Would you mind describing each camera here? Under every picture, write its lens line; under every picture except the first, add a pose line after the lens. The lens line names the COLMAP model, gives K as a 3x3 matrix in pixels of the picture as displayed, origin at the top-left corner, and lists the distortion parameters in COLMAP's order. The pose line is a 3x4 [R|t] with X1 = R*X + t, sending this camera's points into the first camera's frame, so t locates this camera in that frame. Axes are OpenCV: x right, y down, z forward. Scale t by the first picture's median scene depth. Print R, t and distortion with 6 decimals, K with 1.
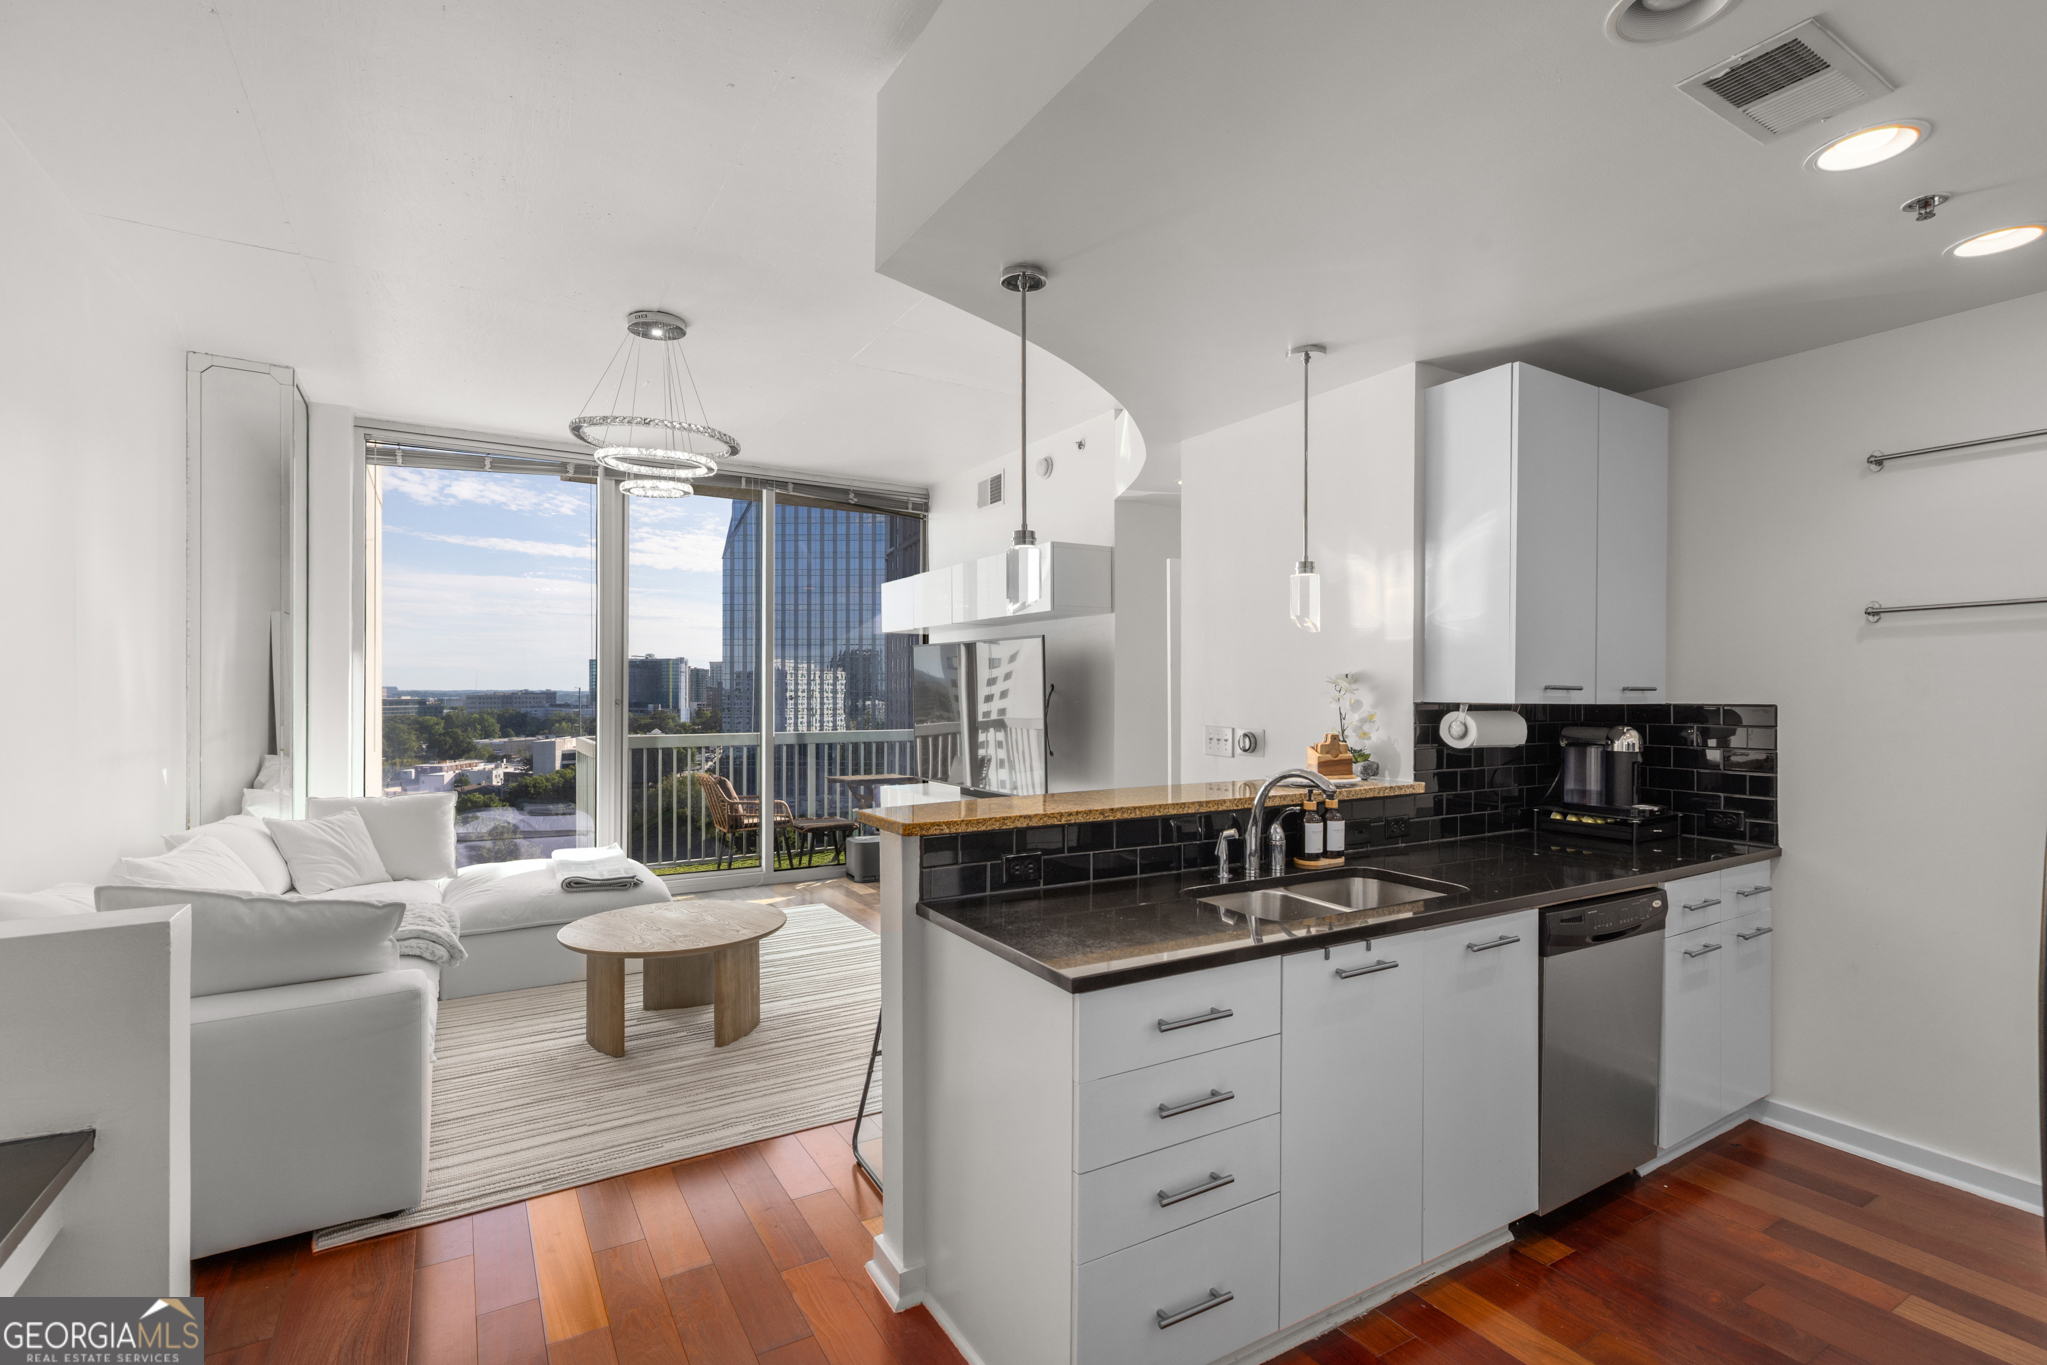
lens RADIAL K [[944.2, 0, 1020.8], [0, 944.2, 686.6], [0, 0, 1]] dist [0.002127, 0.000018]
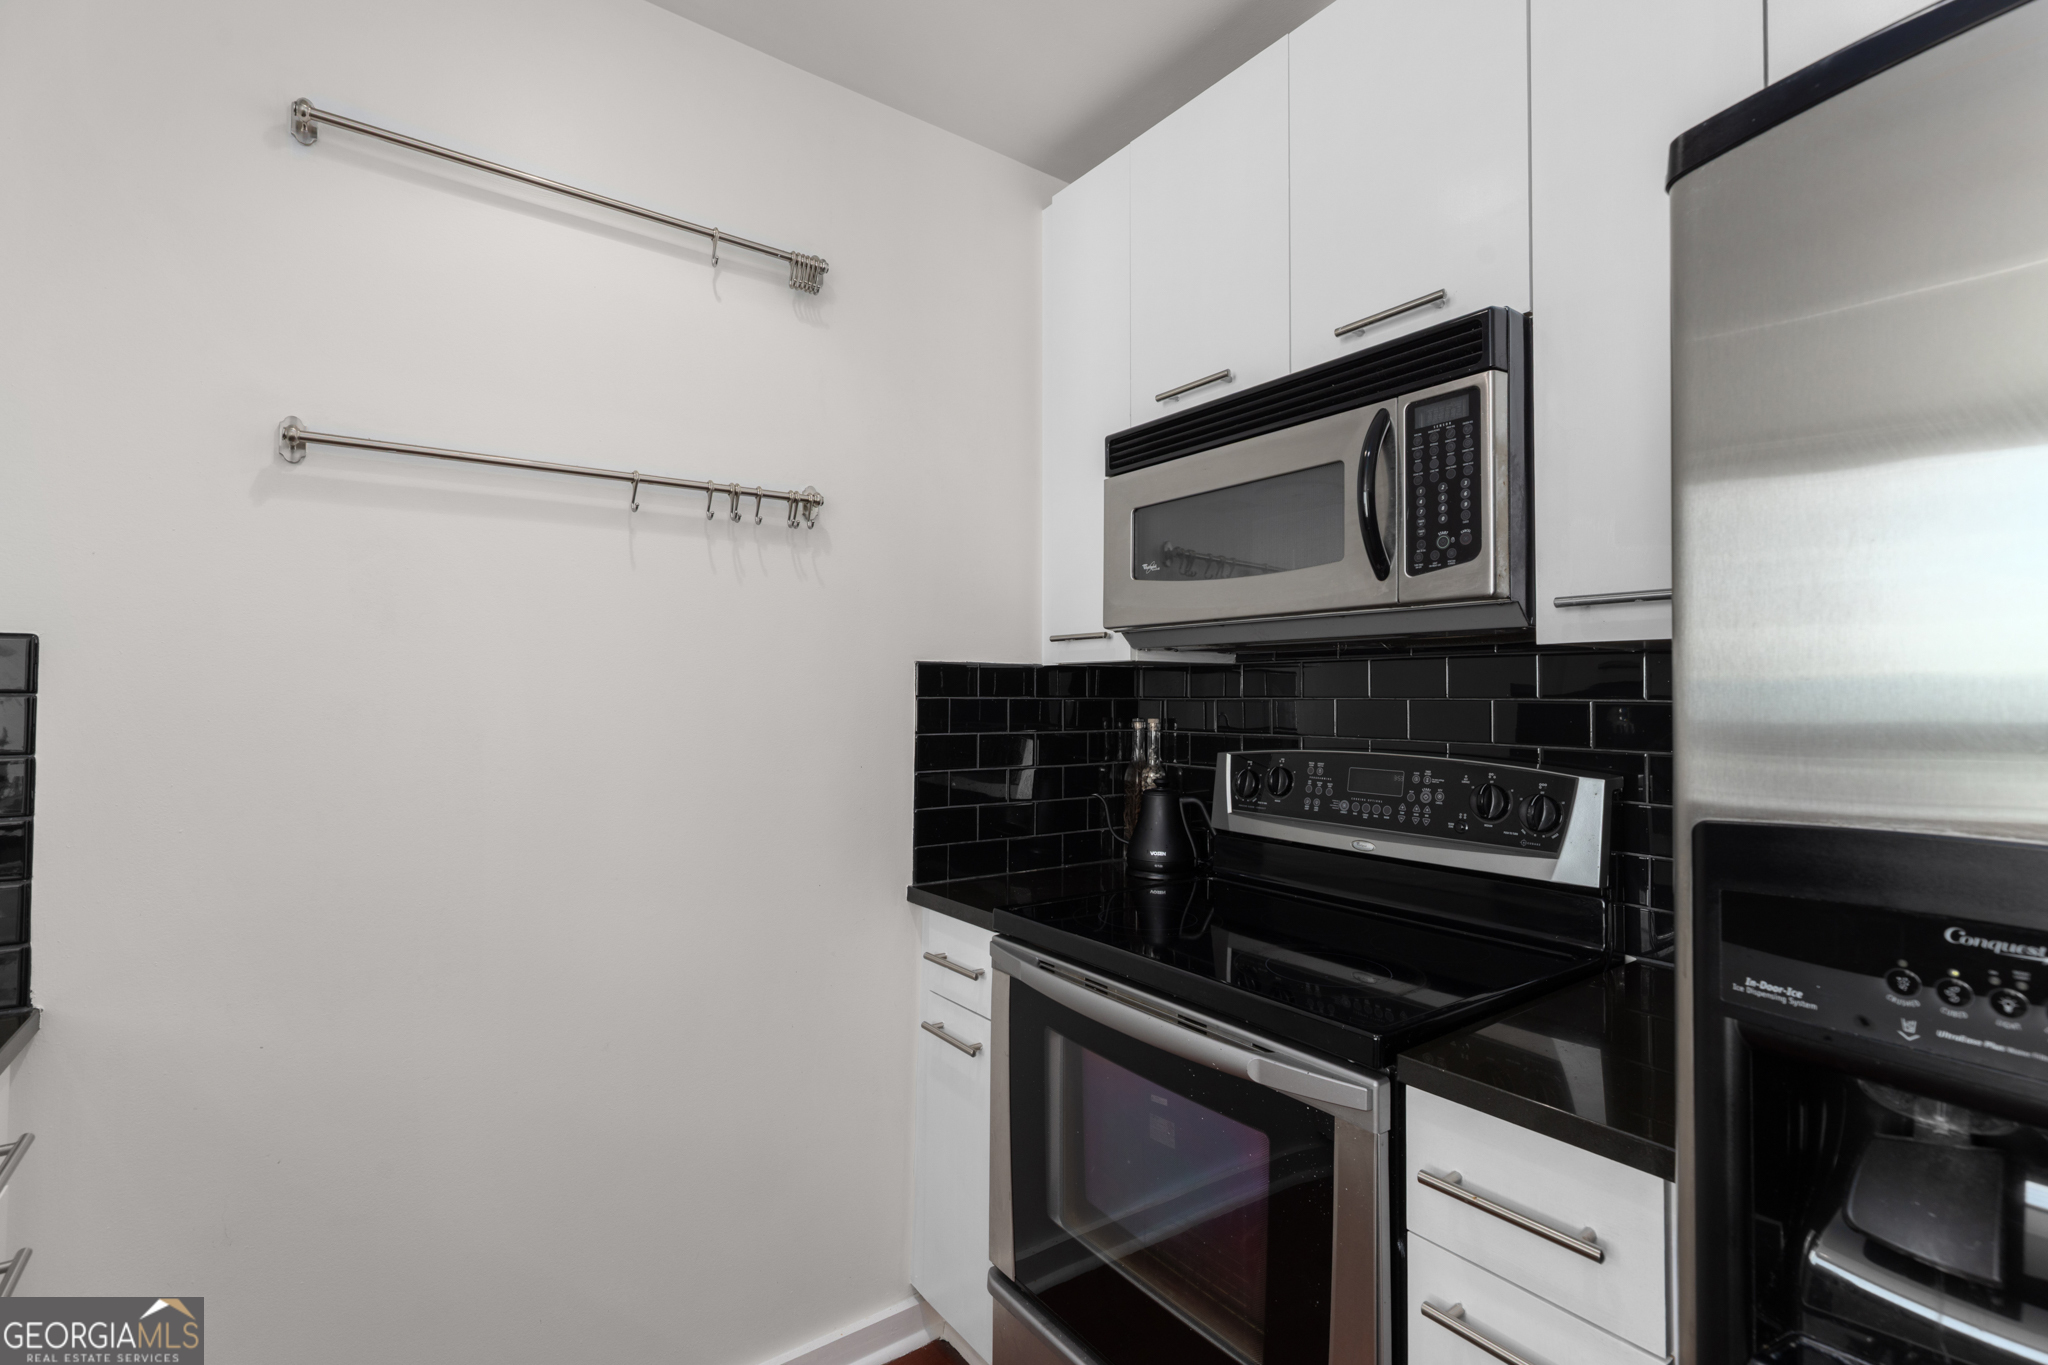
lens RADIAL K [[944.6, 0, 1021.3], [0, 944.6, 686.6], [0, 0, 1]] dist [0.002127, 0.000018]
pose [[-0.103513, 0.005627, 0.994612, 0.248080], [-0.014094, 0.999875, -0.007124, 0.025708], [-0.994528, -0.014756, -0.103421, 0.427348]]
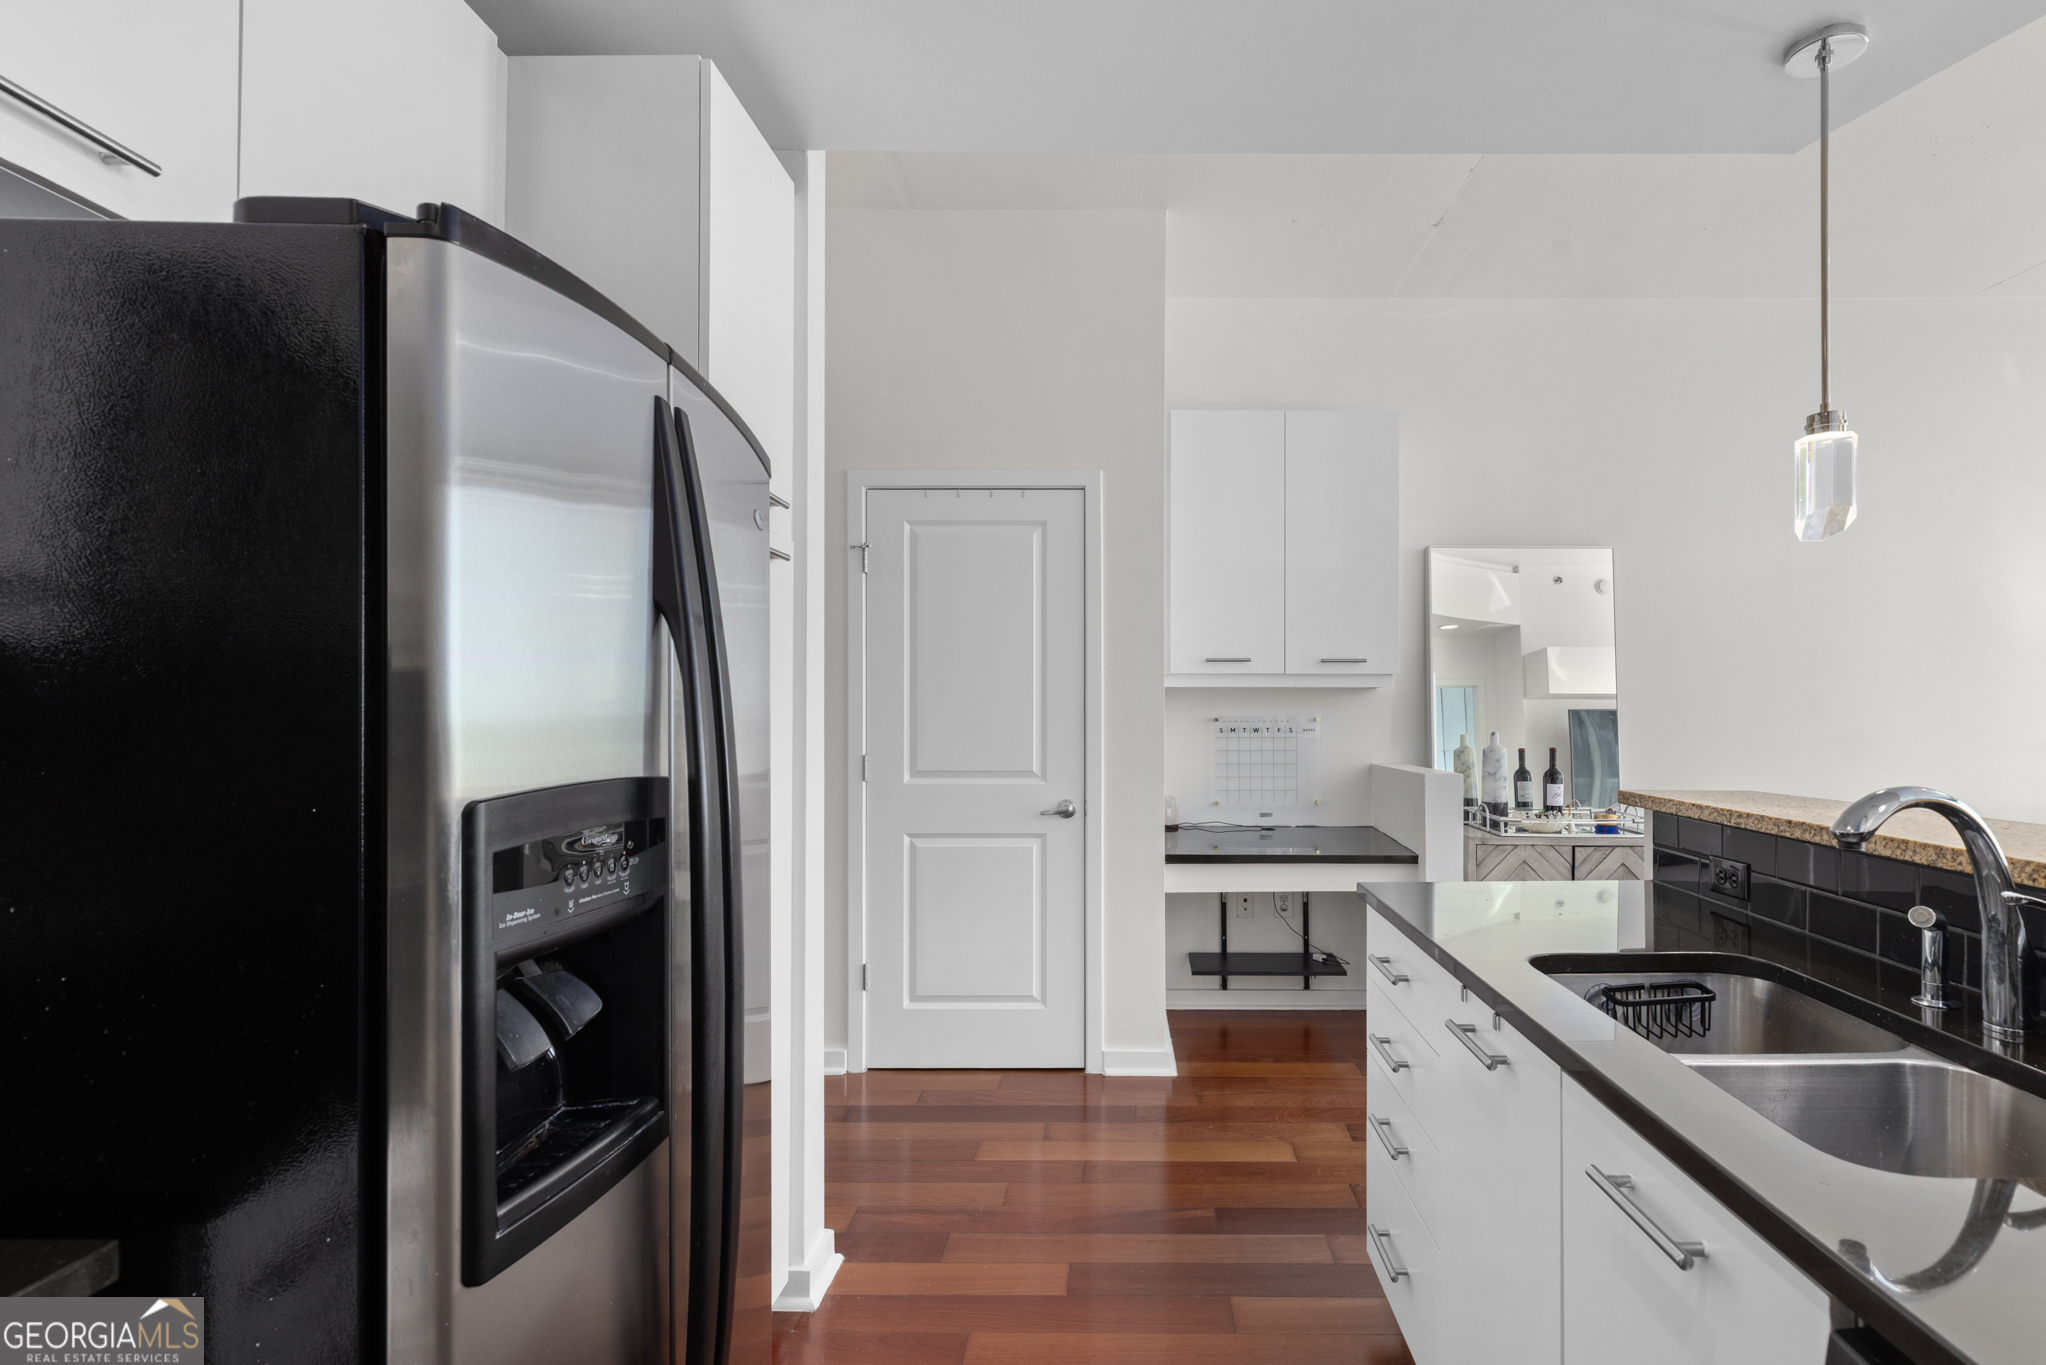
lens RADIAL K [[987.3, 0, 1103.7], [0, 987.3, 697.8], [0, 0, 1]] dist [0.000558, -0.000299]
pose [[-0.532209, -0.008707, -0.846568, 0.477558], [-0.000008, 0.999947, -0.010280, 0.027263], [0.846613, -0.005464, -0.532181, 0.501117]]
